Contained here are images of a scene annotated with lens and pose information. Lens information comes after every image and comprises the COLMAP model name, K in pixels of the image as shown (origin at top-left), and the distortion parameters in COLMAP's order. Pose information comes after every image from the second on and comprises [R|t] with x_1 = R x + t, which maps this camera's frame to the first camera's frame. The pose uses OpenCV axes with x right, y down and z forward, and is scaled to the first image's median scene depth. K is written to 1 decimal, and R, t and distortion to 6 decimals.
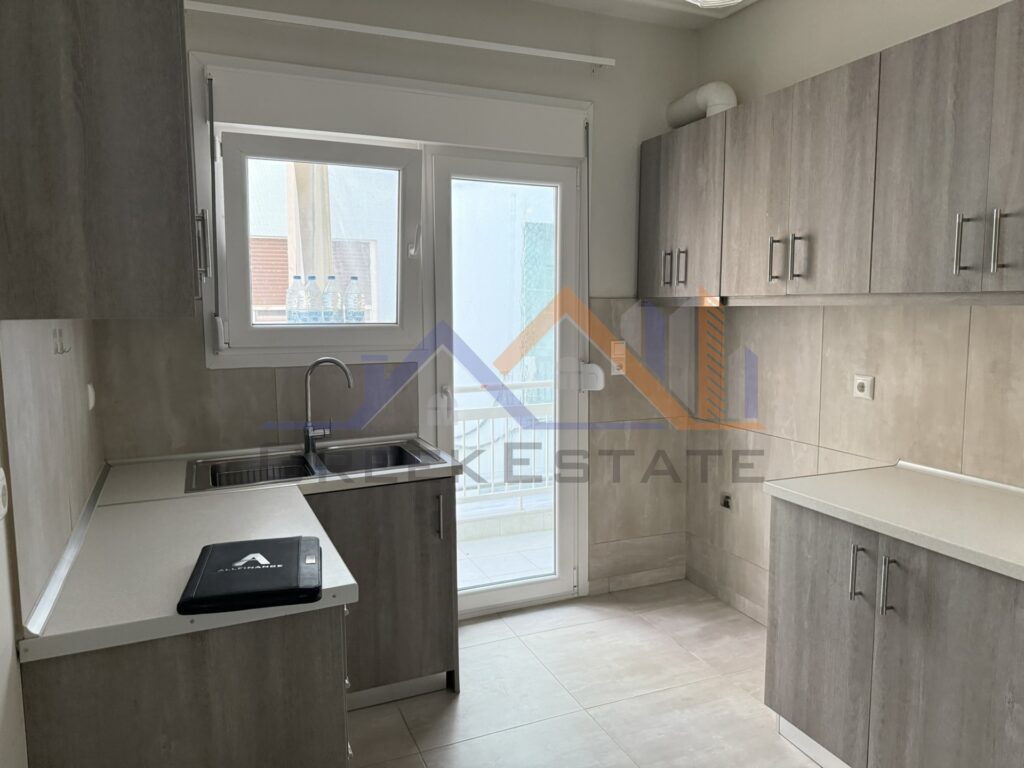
lens RADIAL K [[719.3, 0, 509.1], [0, 719.3, 379.8], [0, 0, 1]] dist [0.051069, -0.067675]
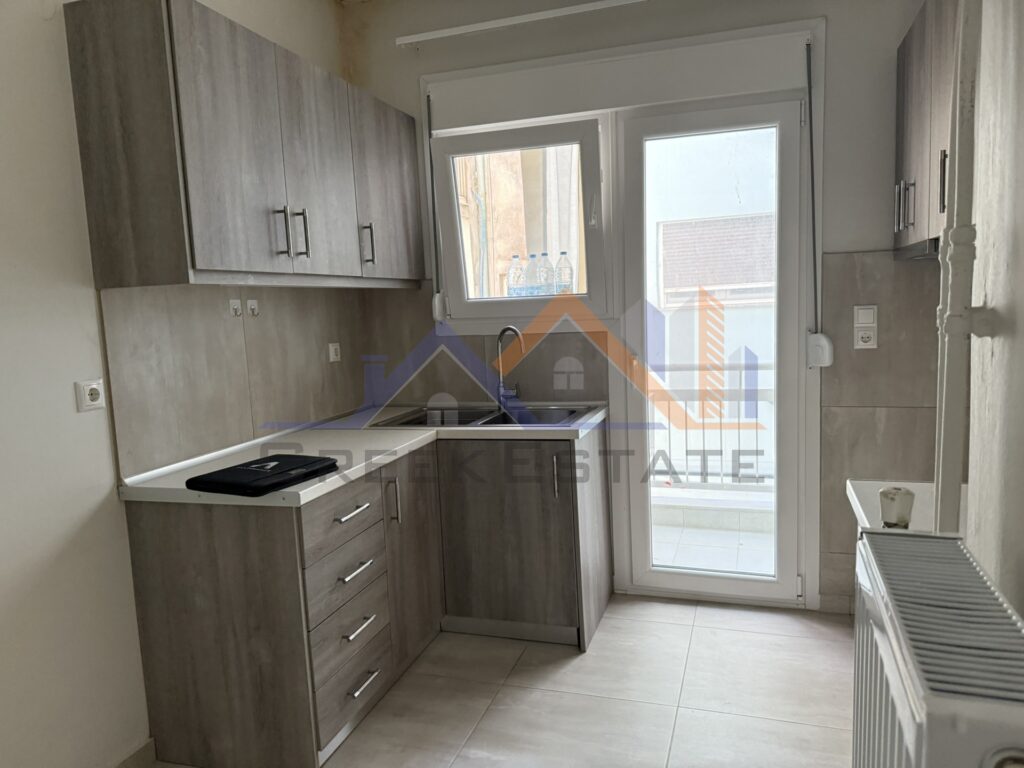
lens RADIAL K [[719.3, 0, 511.3], [0, 719.3, 385.7], [0, 0, 1]] dist [0.051069, -0.067675]
pose [[0.750591, 0.050242, -0.658854, 0.647740], [-0.032521, 0.998706, 0.039109, 0.025114], [0.659966, -0.007928, 0.751254, 0.218773]]
